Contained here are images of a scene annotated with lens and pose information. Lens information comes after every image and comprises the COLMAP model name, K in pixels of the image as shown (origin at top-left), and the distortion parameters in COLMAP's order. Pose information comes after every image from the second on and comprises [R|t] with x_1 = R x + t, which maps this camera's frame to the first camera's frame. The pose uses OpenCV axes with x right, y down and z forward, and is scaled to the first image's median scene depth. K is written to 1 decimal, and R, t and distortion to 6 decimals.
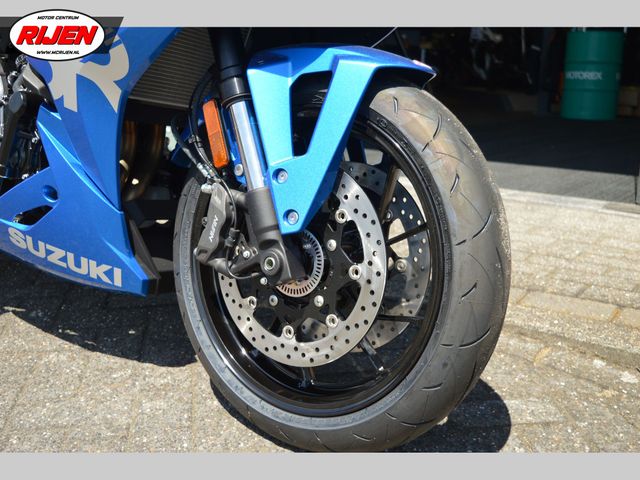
lens RADIAL K [[744.8, 0, 320.0], [0, 744.8, 240.0], [0, 0, 1]] dist [-0.060921, 0.011615]
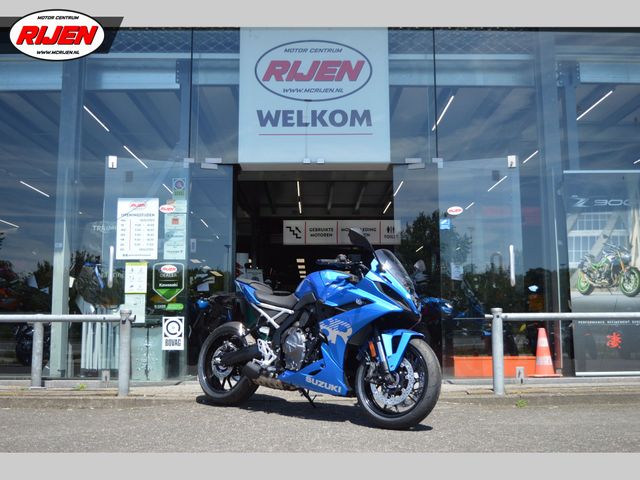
lens RADIAL K [[744.8, 0, 320.0], [0, 744.8, 240.0], [0, 0, 1]] dist [-0.060921, 0.011615]
pose [[0.999506, 0.027137, -0.015850, -0.377302], [-0.031042, 0.931143, -0.363330, 0.796782], [0.004899, 0.363643, 0.931526, -3.059941]]
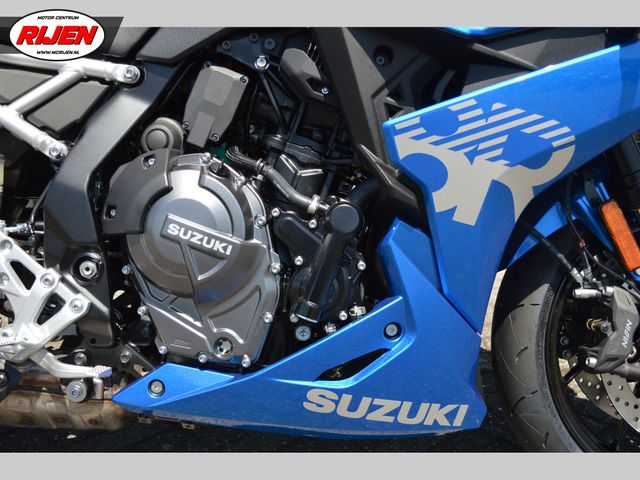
lens RADIAL K [[690.3, 0, 320.0], [0, 690.3, 240.0], [0, 0, 1]] dist [-0.063037, 0.014333]
pose [[0.785869, -0.108907, 0.608727, -0.964683], [0.154114, 0.987803, -0.022235, -0.173944], [-0.598881, 0.111287, 0.793068, 0.523879]]
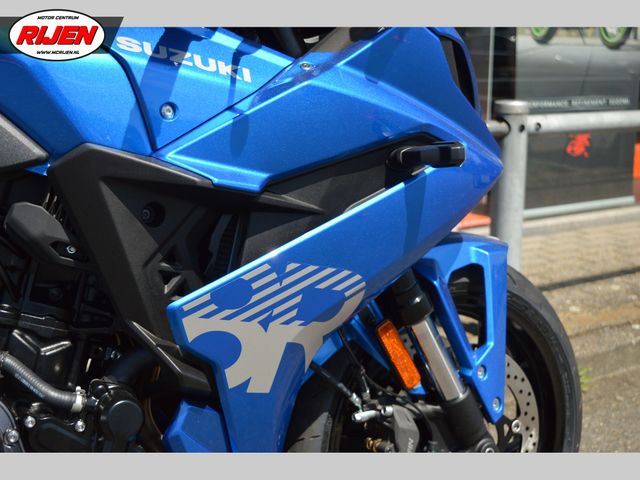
lens RADIAL K [[853.8, 0, 320.0], [0, 853.8, 240.0], [0, 0, 1]] dist [-0.021386, -0.014349]
pose [[0.391902, -0.227432, 0.891452, -1.055057], [0.223801, 0.963423, 0.147406, -0.444187], [-0.892371, 0.141739, 0.428467, 0.605704]]
